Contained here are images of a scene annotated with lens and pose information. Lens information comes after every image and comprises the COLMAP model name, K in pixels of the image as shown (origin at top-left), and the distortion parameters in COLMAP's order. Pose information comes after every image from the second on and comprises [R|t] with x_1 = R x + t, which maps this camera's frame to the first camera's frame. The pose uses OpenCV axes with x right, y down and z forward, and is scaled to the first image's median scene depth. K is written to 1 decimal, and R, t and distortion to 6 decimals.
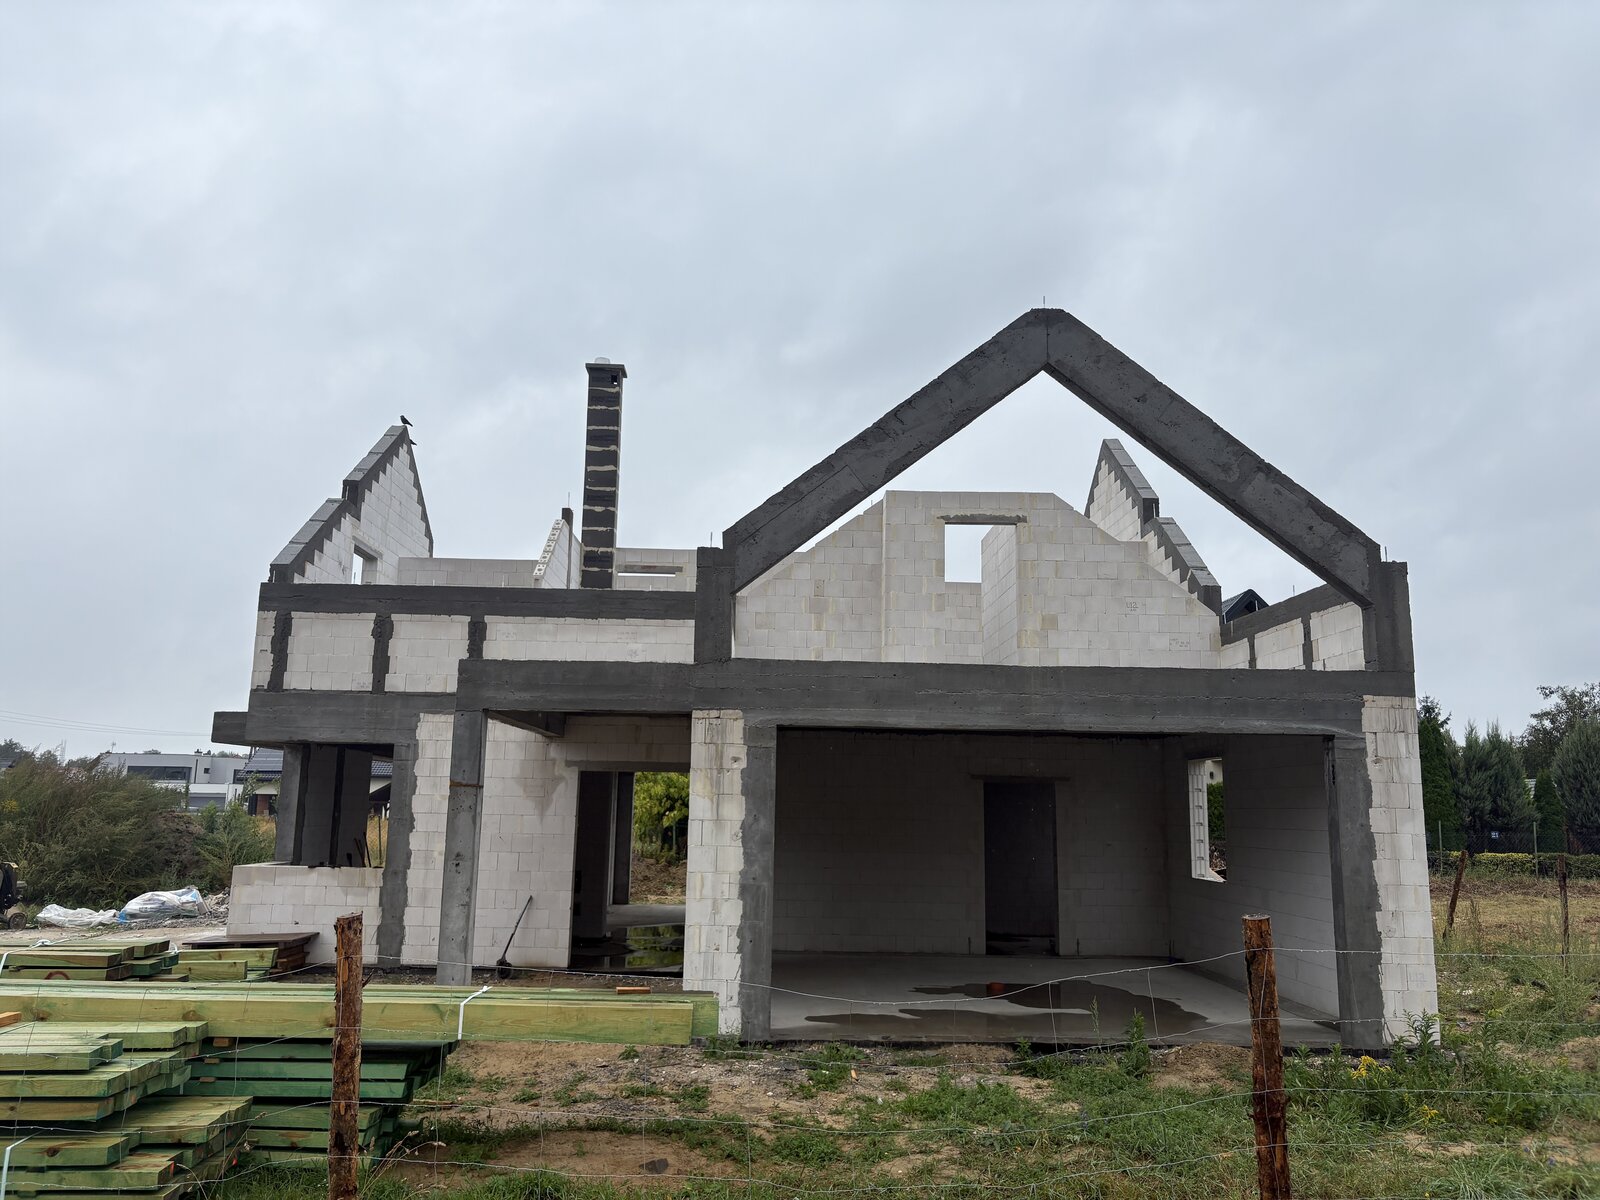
lens RADIAL K [[1210.2, 0, 800.0], [0, 1210.2, 600.0], [0, 0, 1]] dist [0.009204, 0.000672]
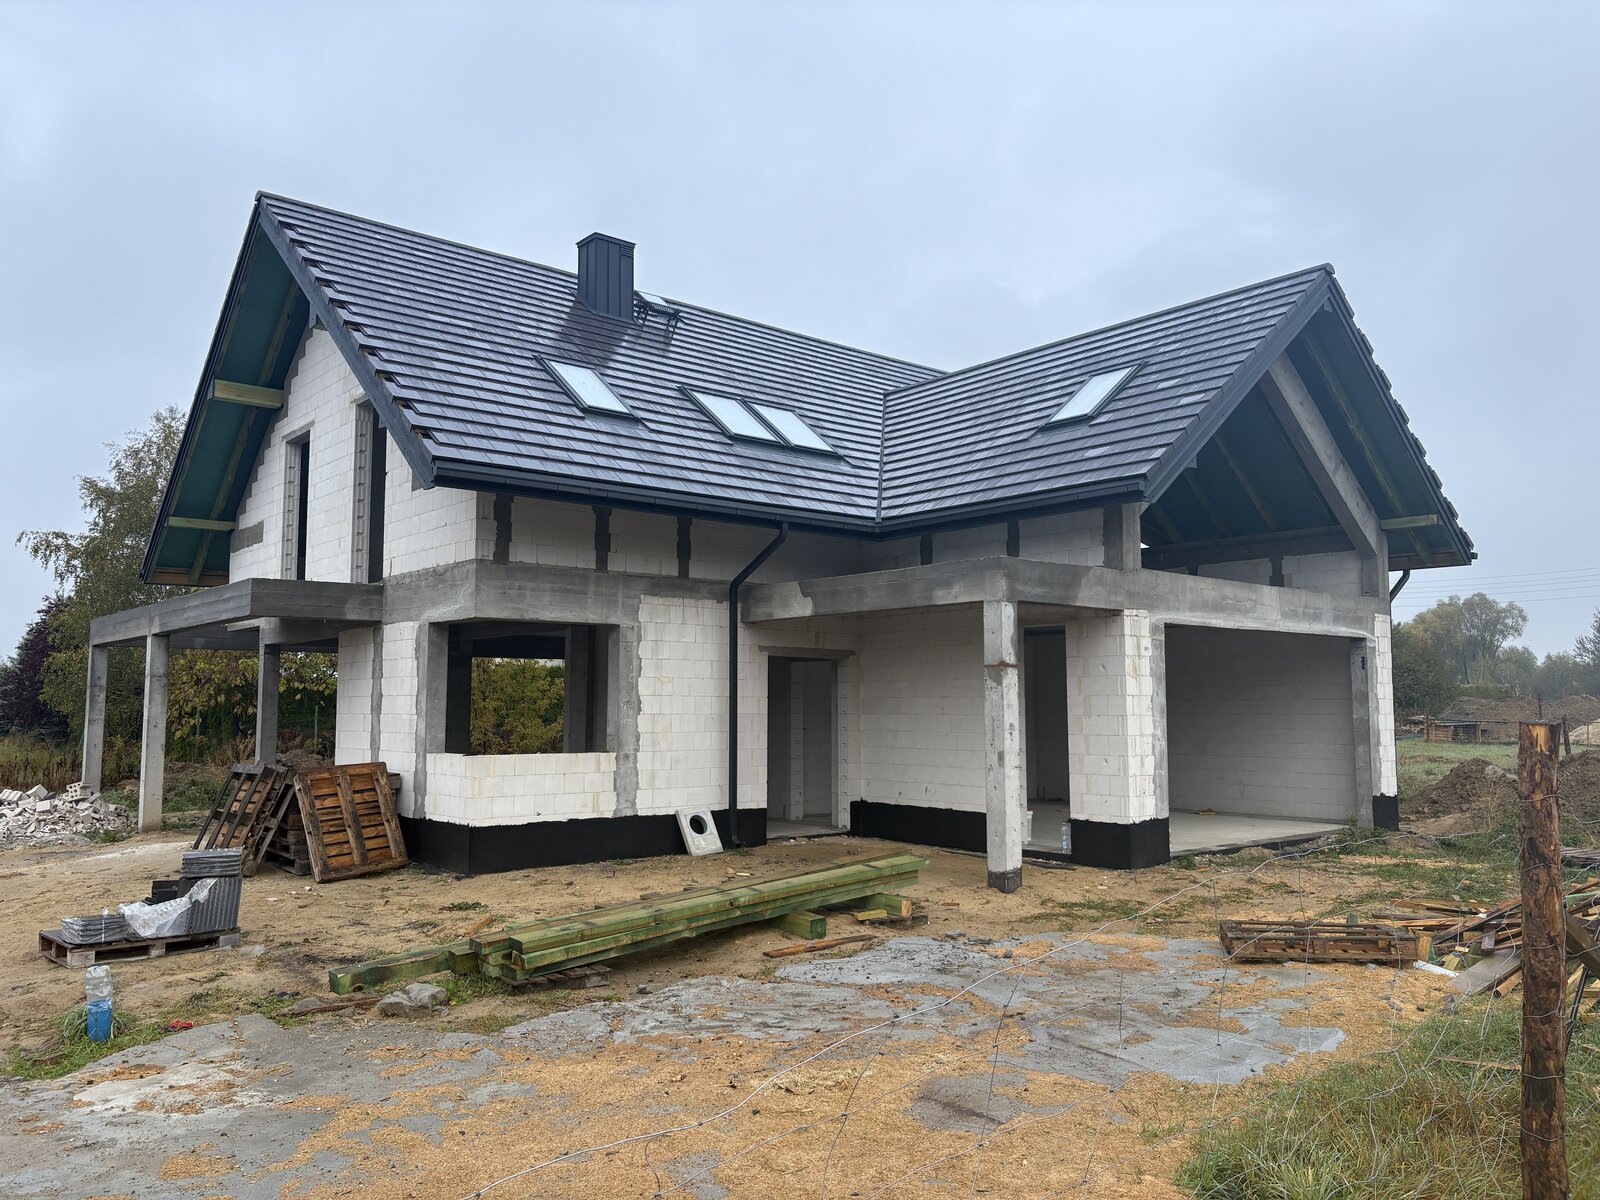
lens RADIAL K [[1193.1, 0, 800.0], [0, 1193.1, 600.0], [0, 0, 1]] dist [0.000457, -0.001835]
pose [[0.796148, 0.039899, 0.603785, -0.795303], [-0.093328, 0.993981, 0.057378, 0.030656], [-0.597861, -0.102031, 0.795080, 0.159755]]
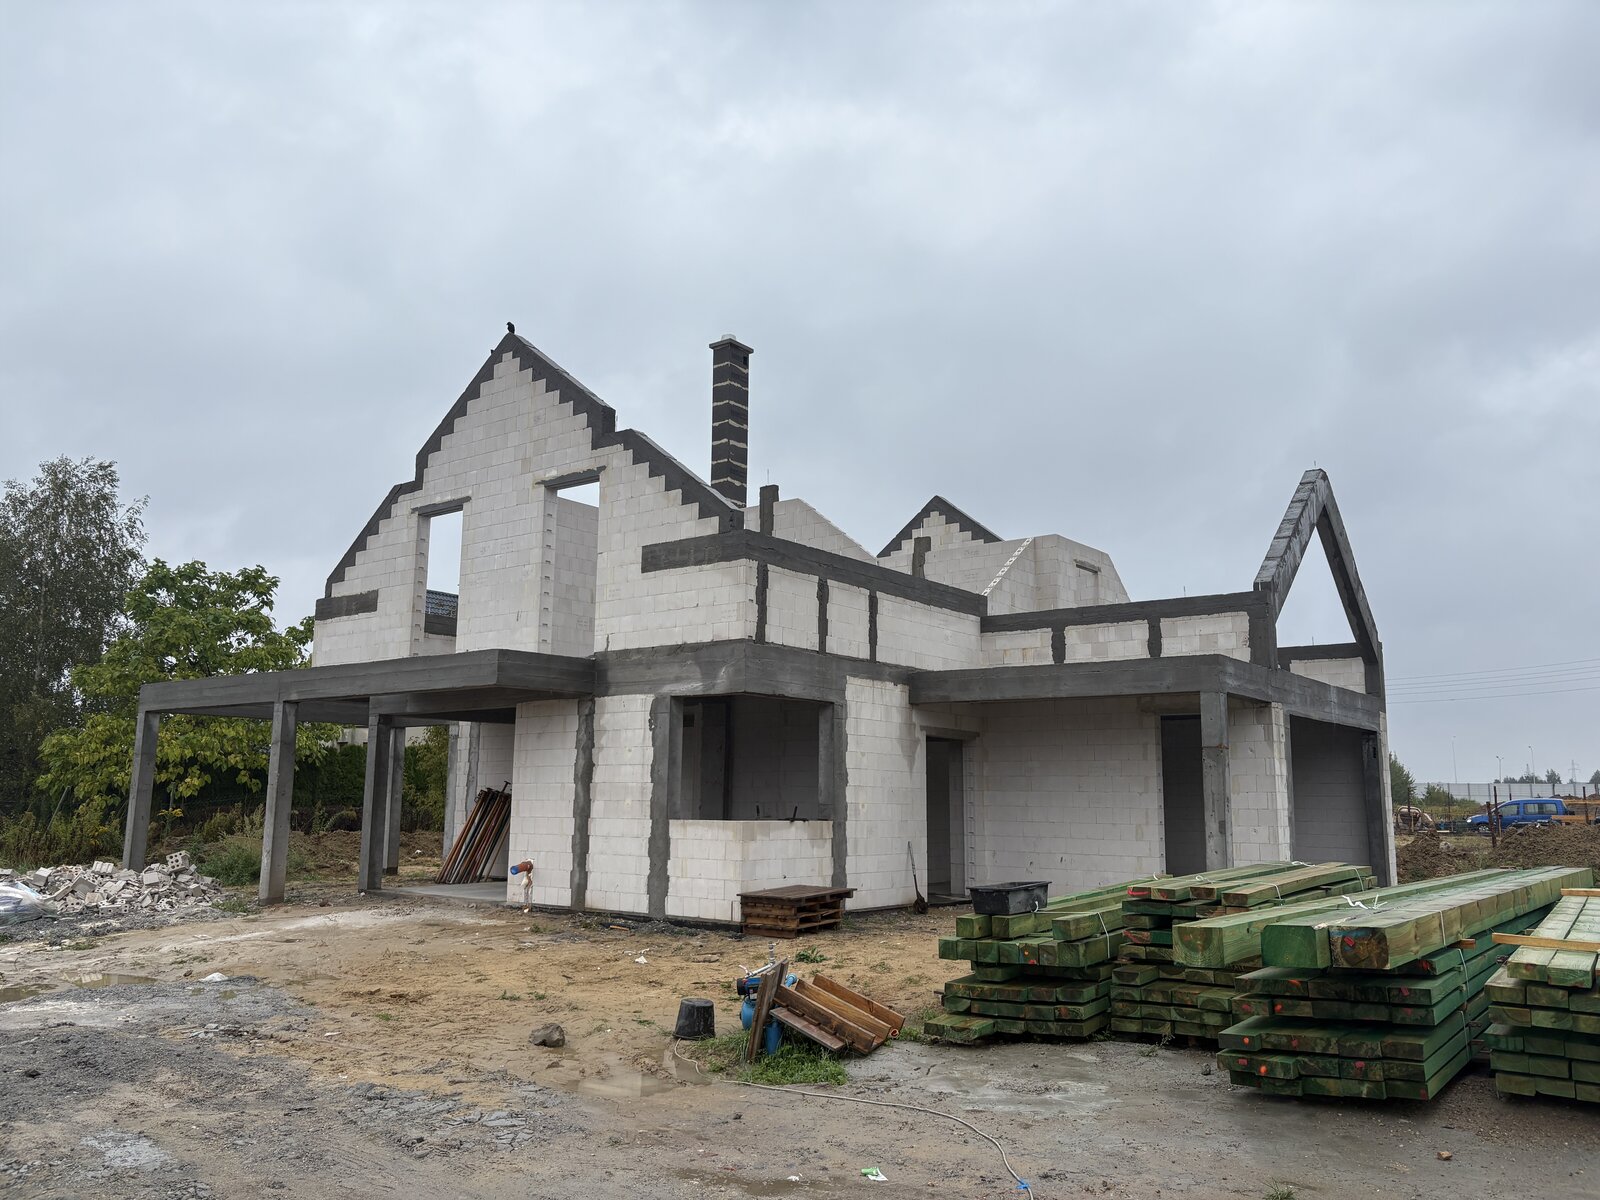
lens RADIAL K [[1210.2, 0, 800.0], [0, 1210.2, 600.0], [0, 0, 1]] dist [0.009204, 0.000672]
pose [[0.661310, 0.116459, 0.741017, -1.143377], [-0.132482, 0.990478, -0.037433, 0.073014], [-0.738321, -0.073416, 0.670442, 0.322731]]
